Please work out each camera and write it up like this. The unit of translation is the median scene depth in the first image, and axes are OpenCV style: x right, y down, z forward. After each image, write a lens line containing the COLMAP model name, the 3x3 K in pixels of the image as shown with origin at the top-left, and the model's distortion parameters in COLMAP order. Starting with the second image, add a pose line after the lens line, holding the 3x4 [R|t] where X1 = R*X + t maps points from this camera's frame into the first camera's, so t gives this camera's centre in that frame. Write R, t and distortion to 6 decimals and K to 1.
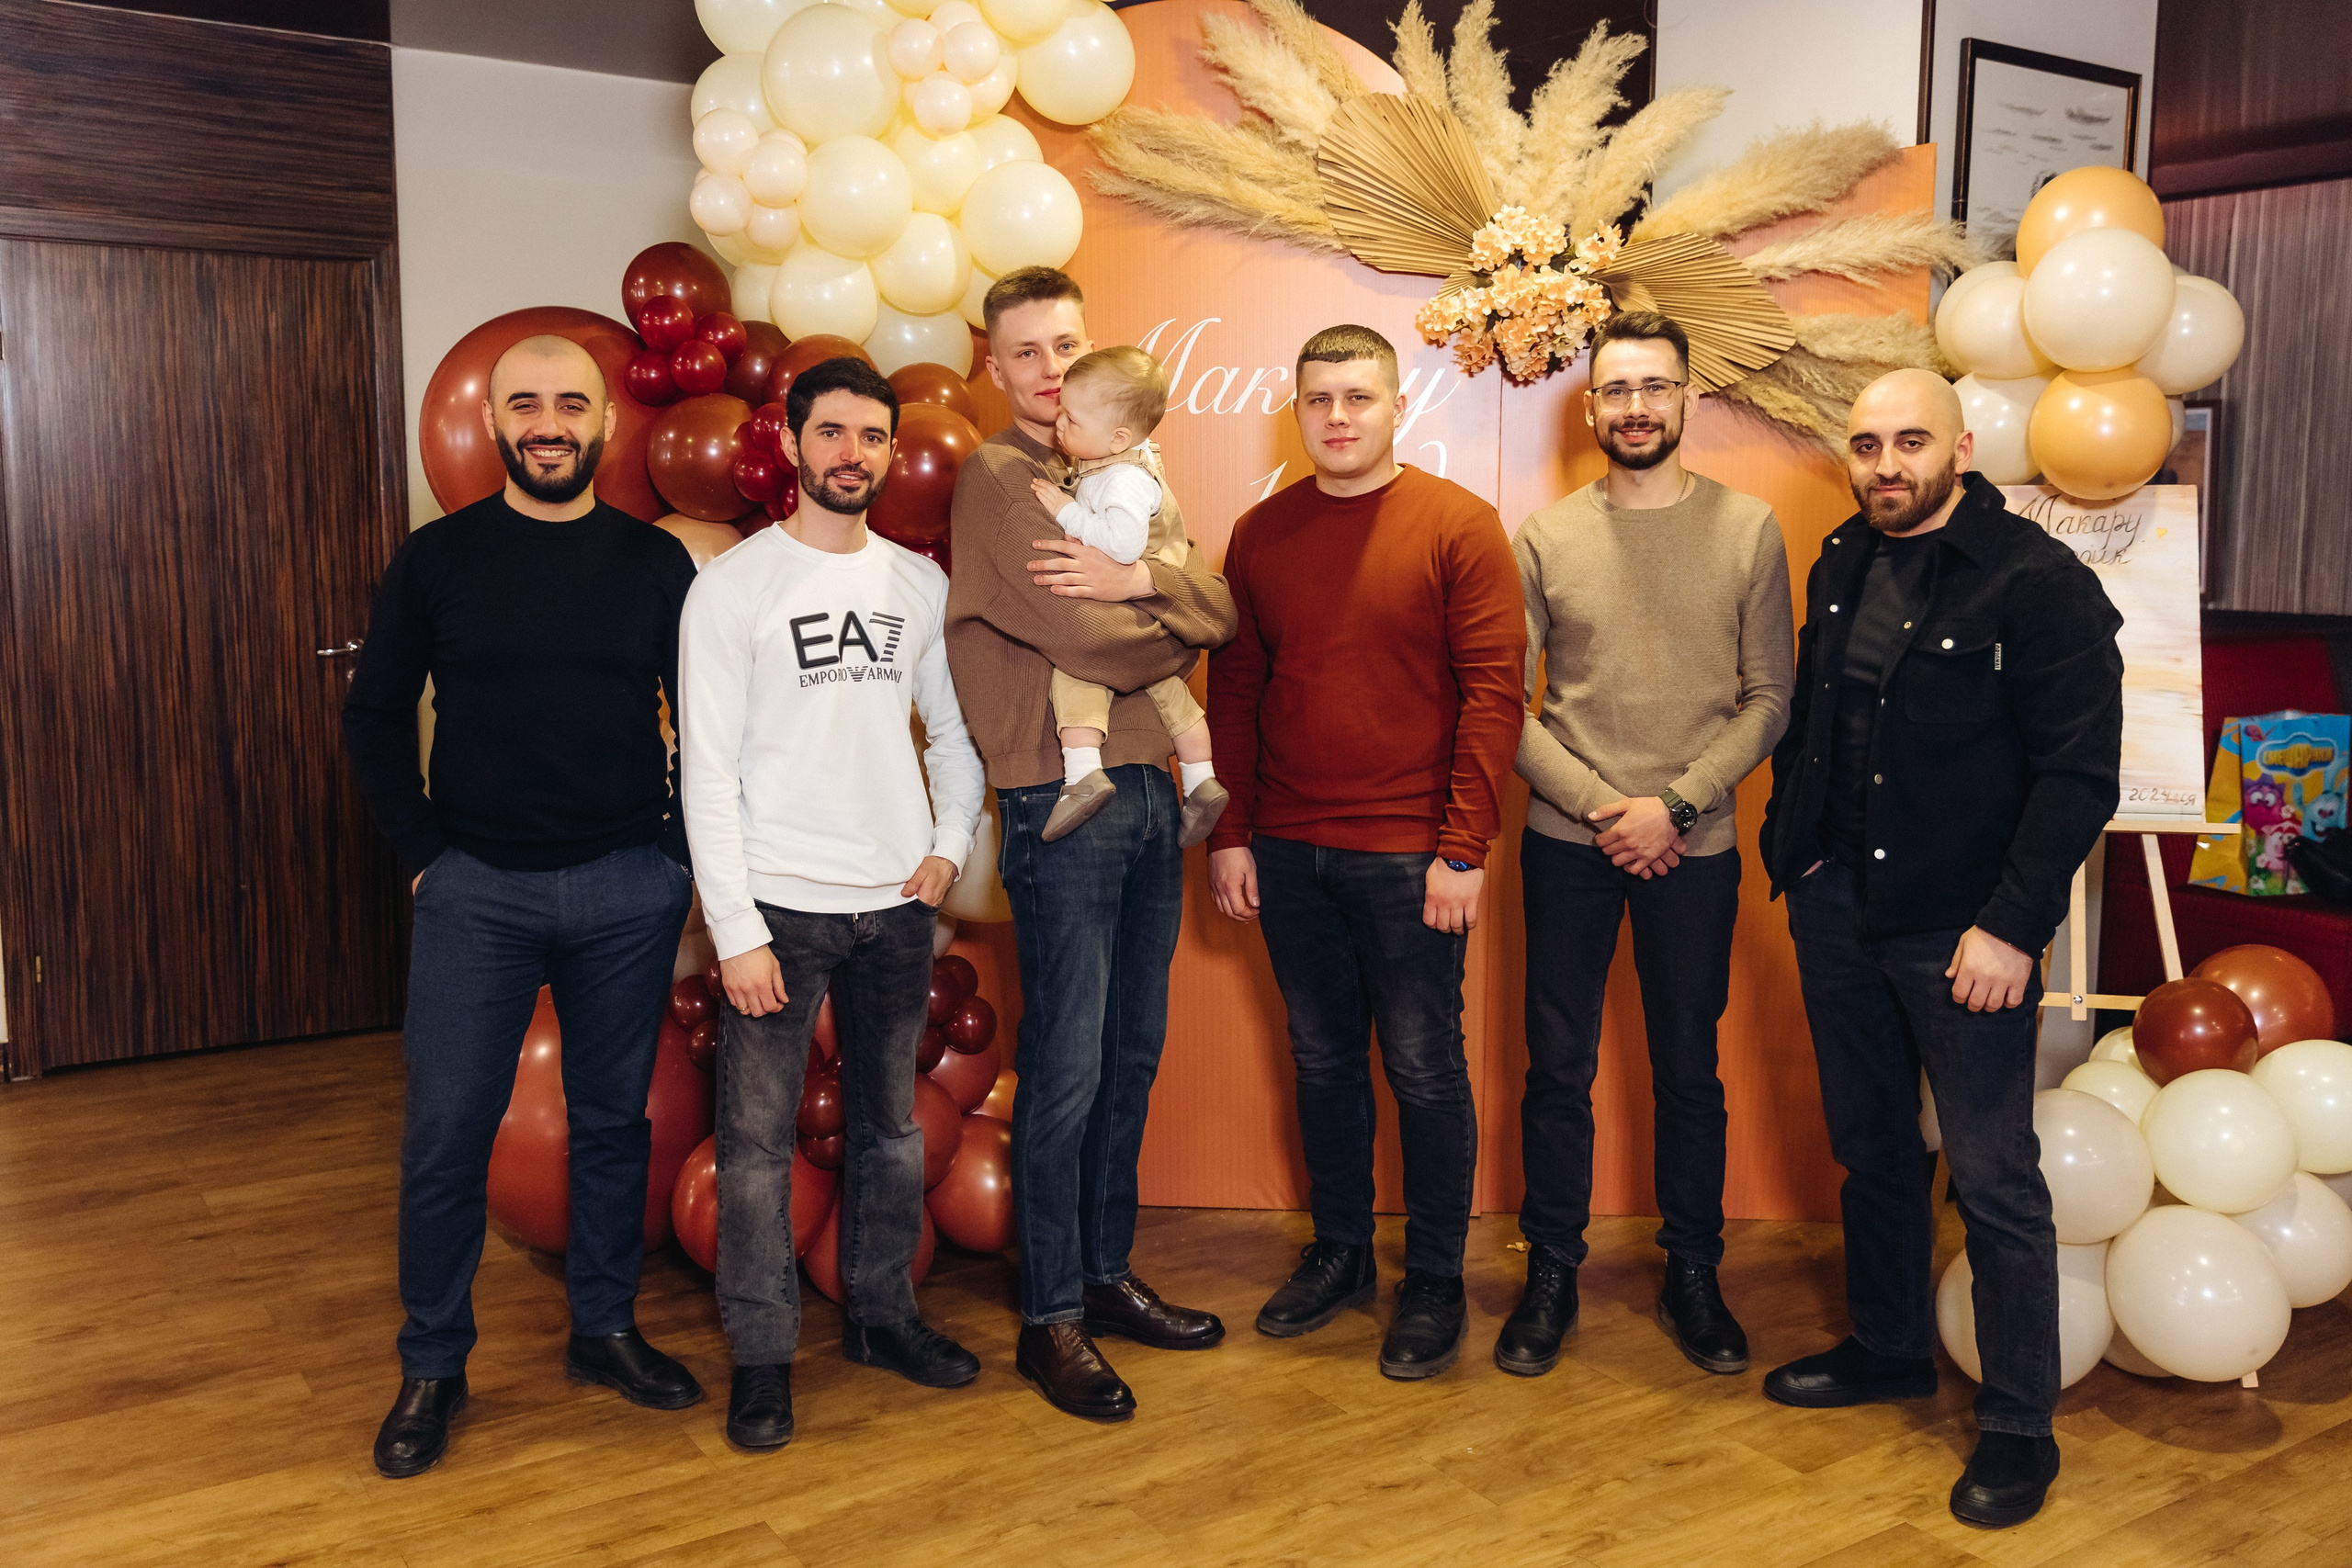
lens RADIAL K [[2040.4, 0, 1208.3], [0, 2040.4, 760.7], [0, 0, 1]] dist [-0.007764, 0.001354]
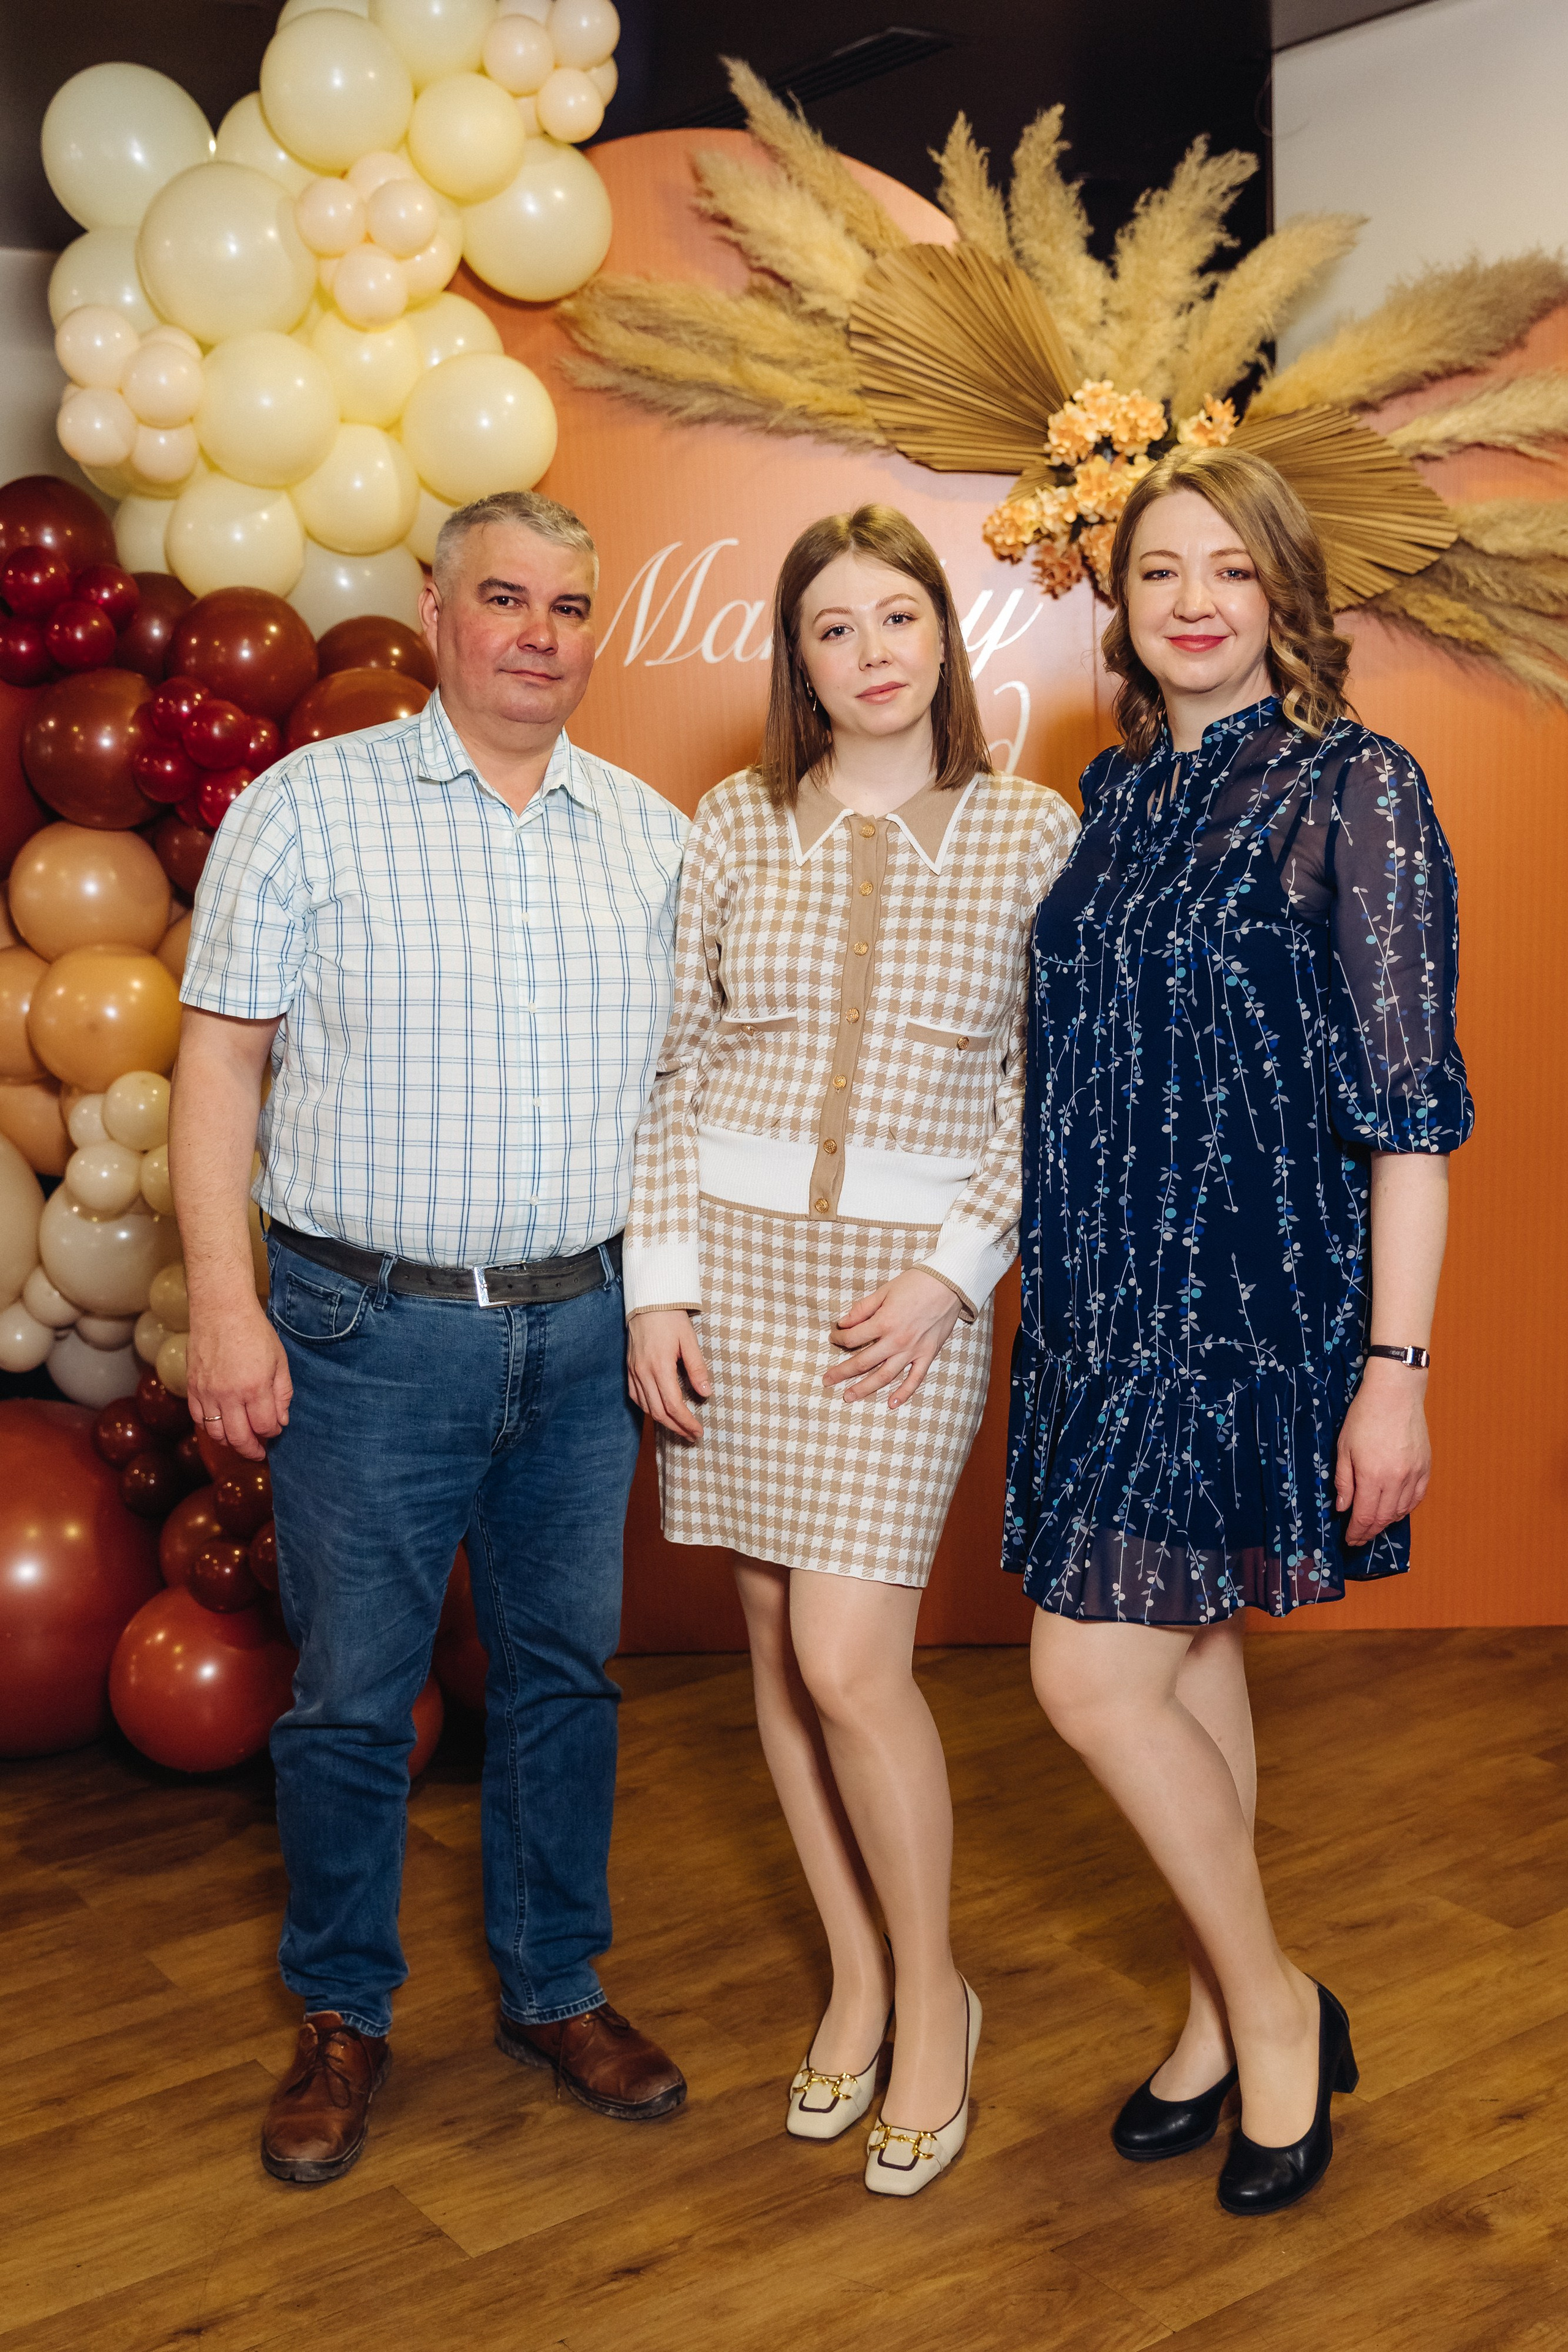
lens RADIAL K [[2658.0, 0, 825.4], [0, 2658.0, 1184.6], [0, 0, 1]] dist [0.025679, -0.014729]
pose [[0.998377, -0.052163, 0.022870, 0.003496], [0.051218, 0.997881, 0.040140, -0.006512], [-0.024916, -0.038903, 0.998932, -0.047284]]
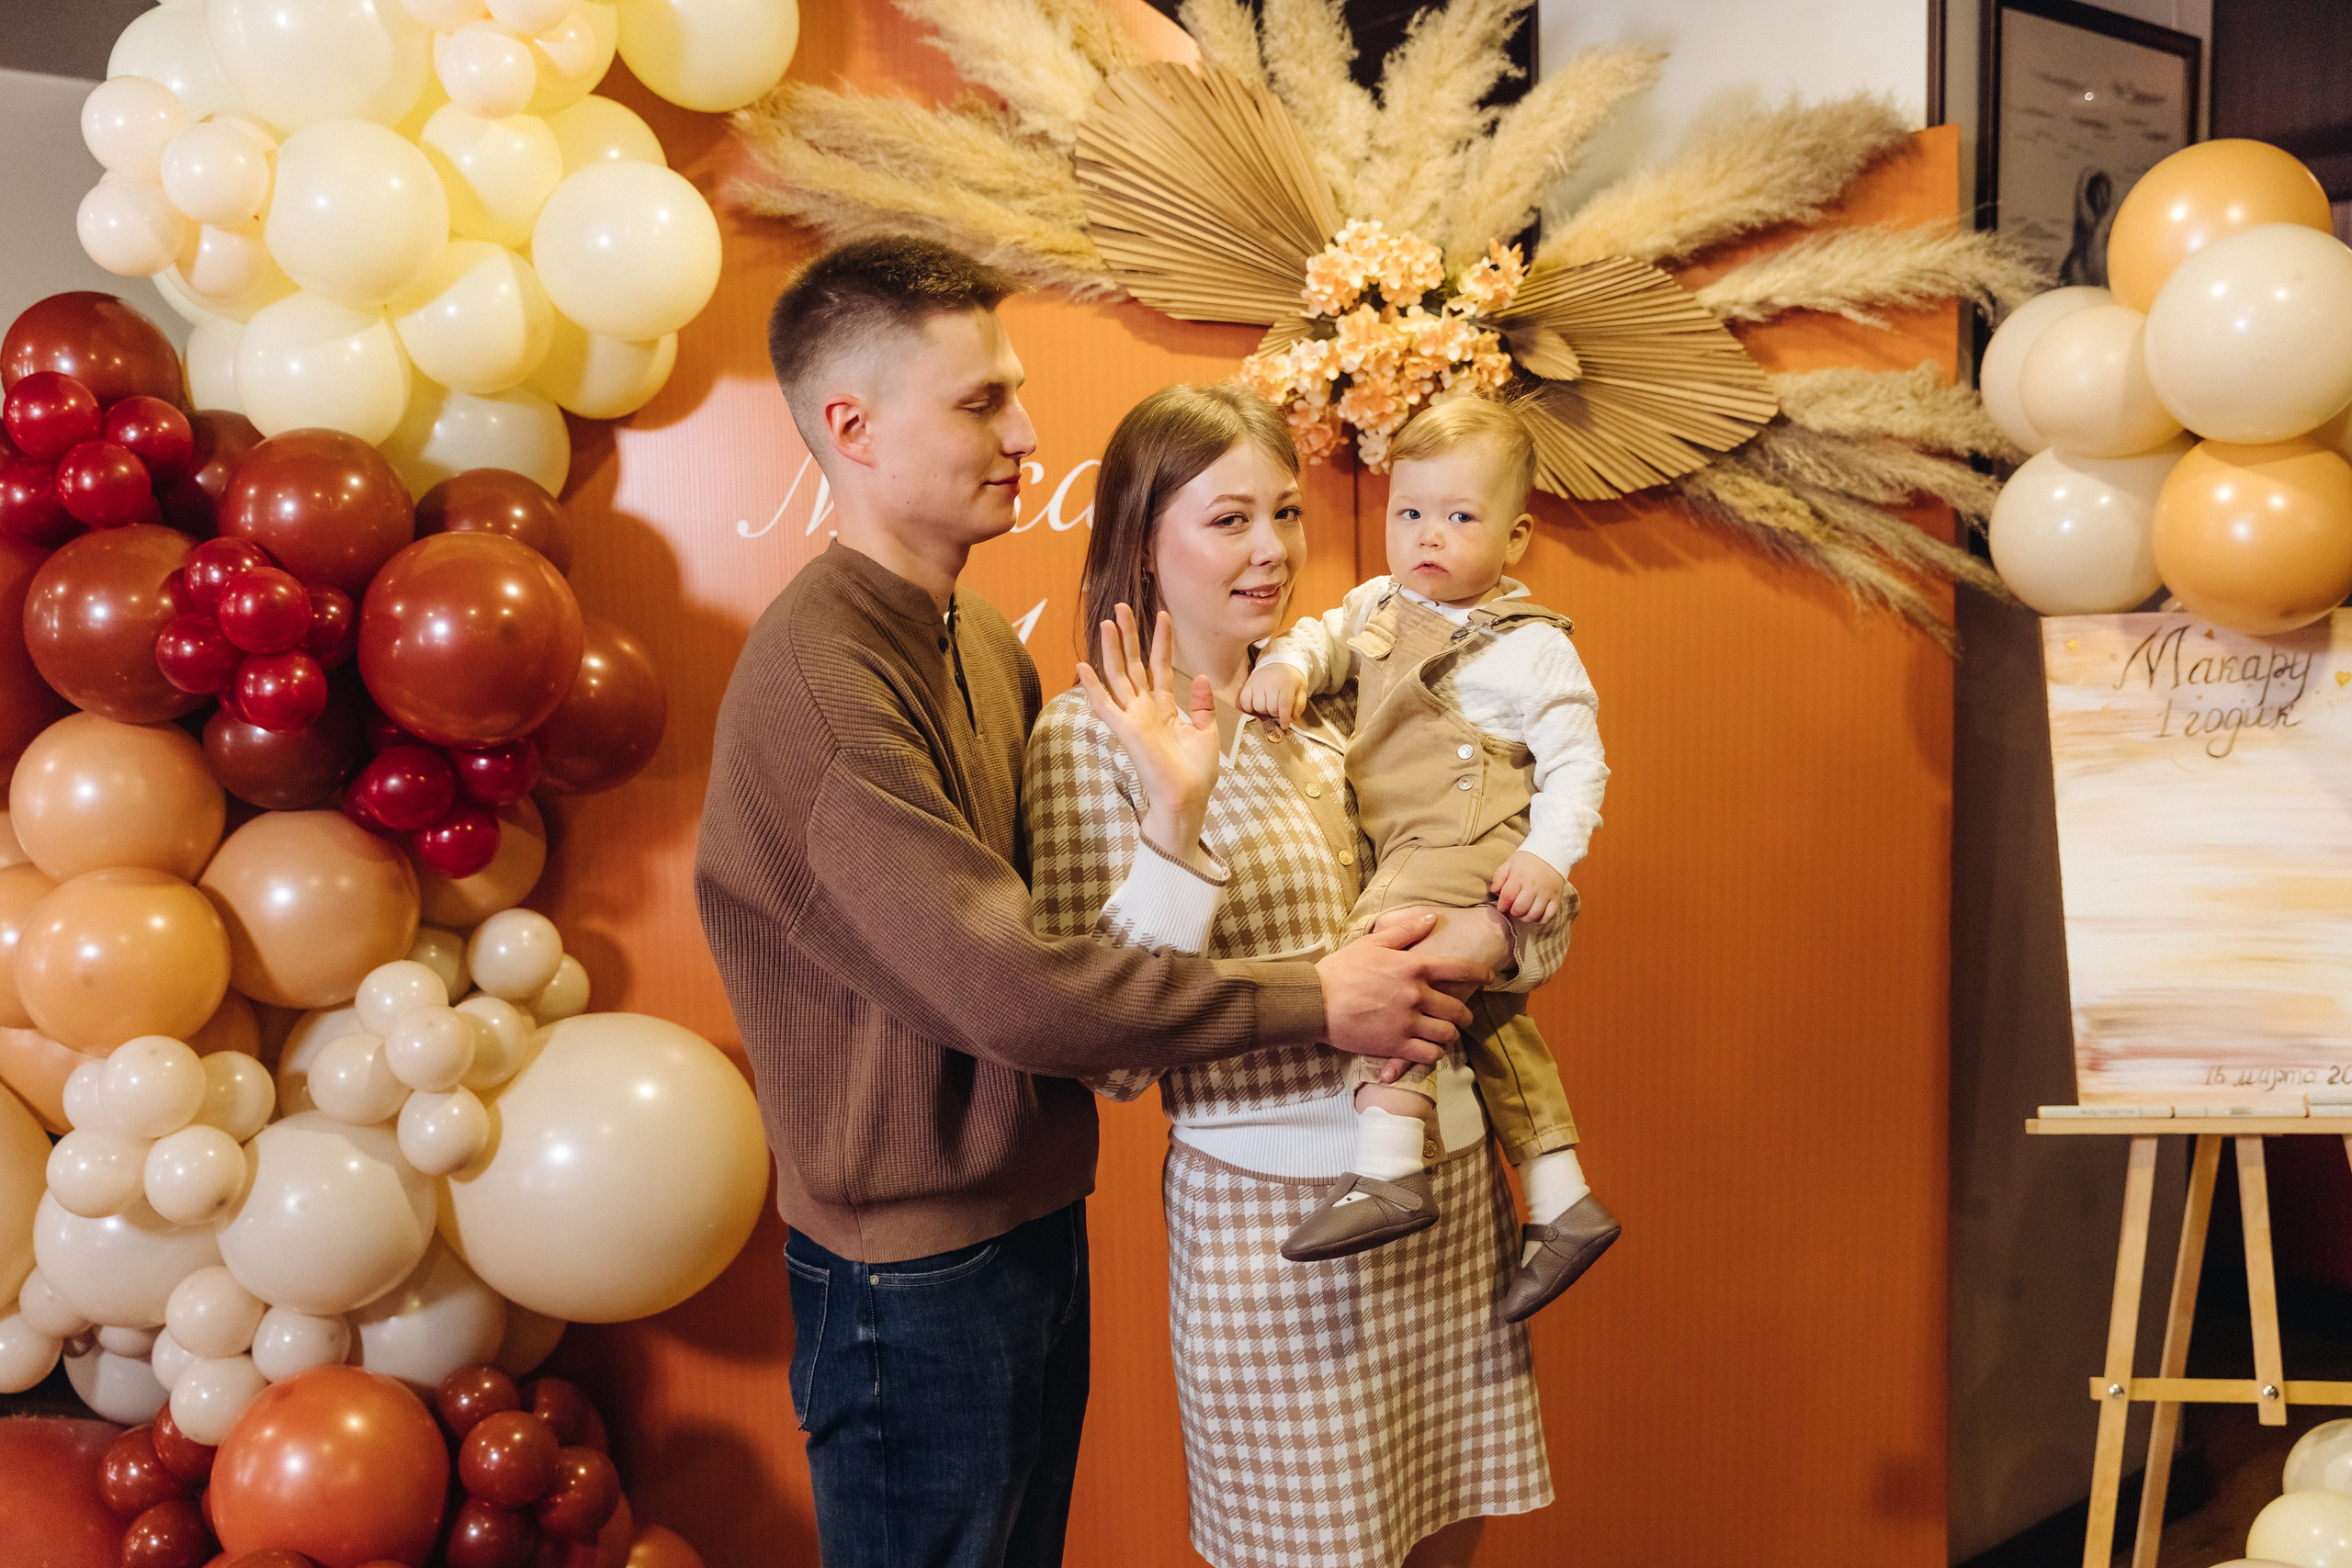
lens RADIAL K [[2192.5, 0, 1158.2], [0, 2192.5, 785.1], [0, 0, 1]] dist [0.001921, -0.000237]
pose [[0.996747, -0.032446, 0.073781, 0.020974], [0.035529, 0.998533, -0.040866, -0.056291], [-0.072347, 0.043355, 0.996437, 0.282561]]
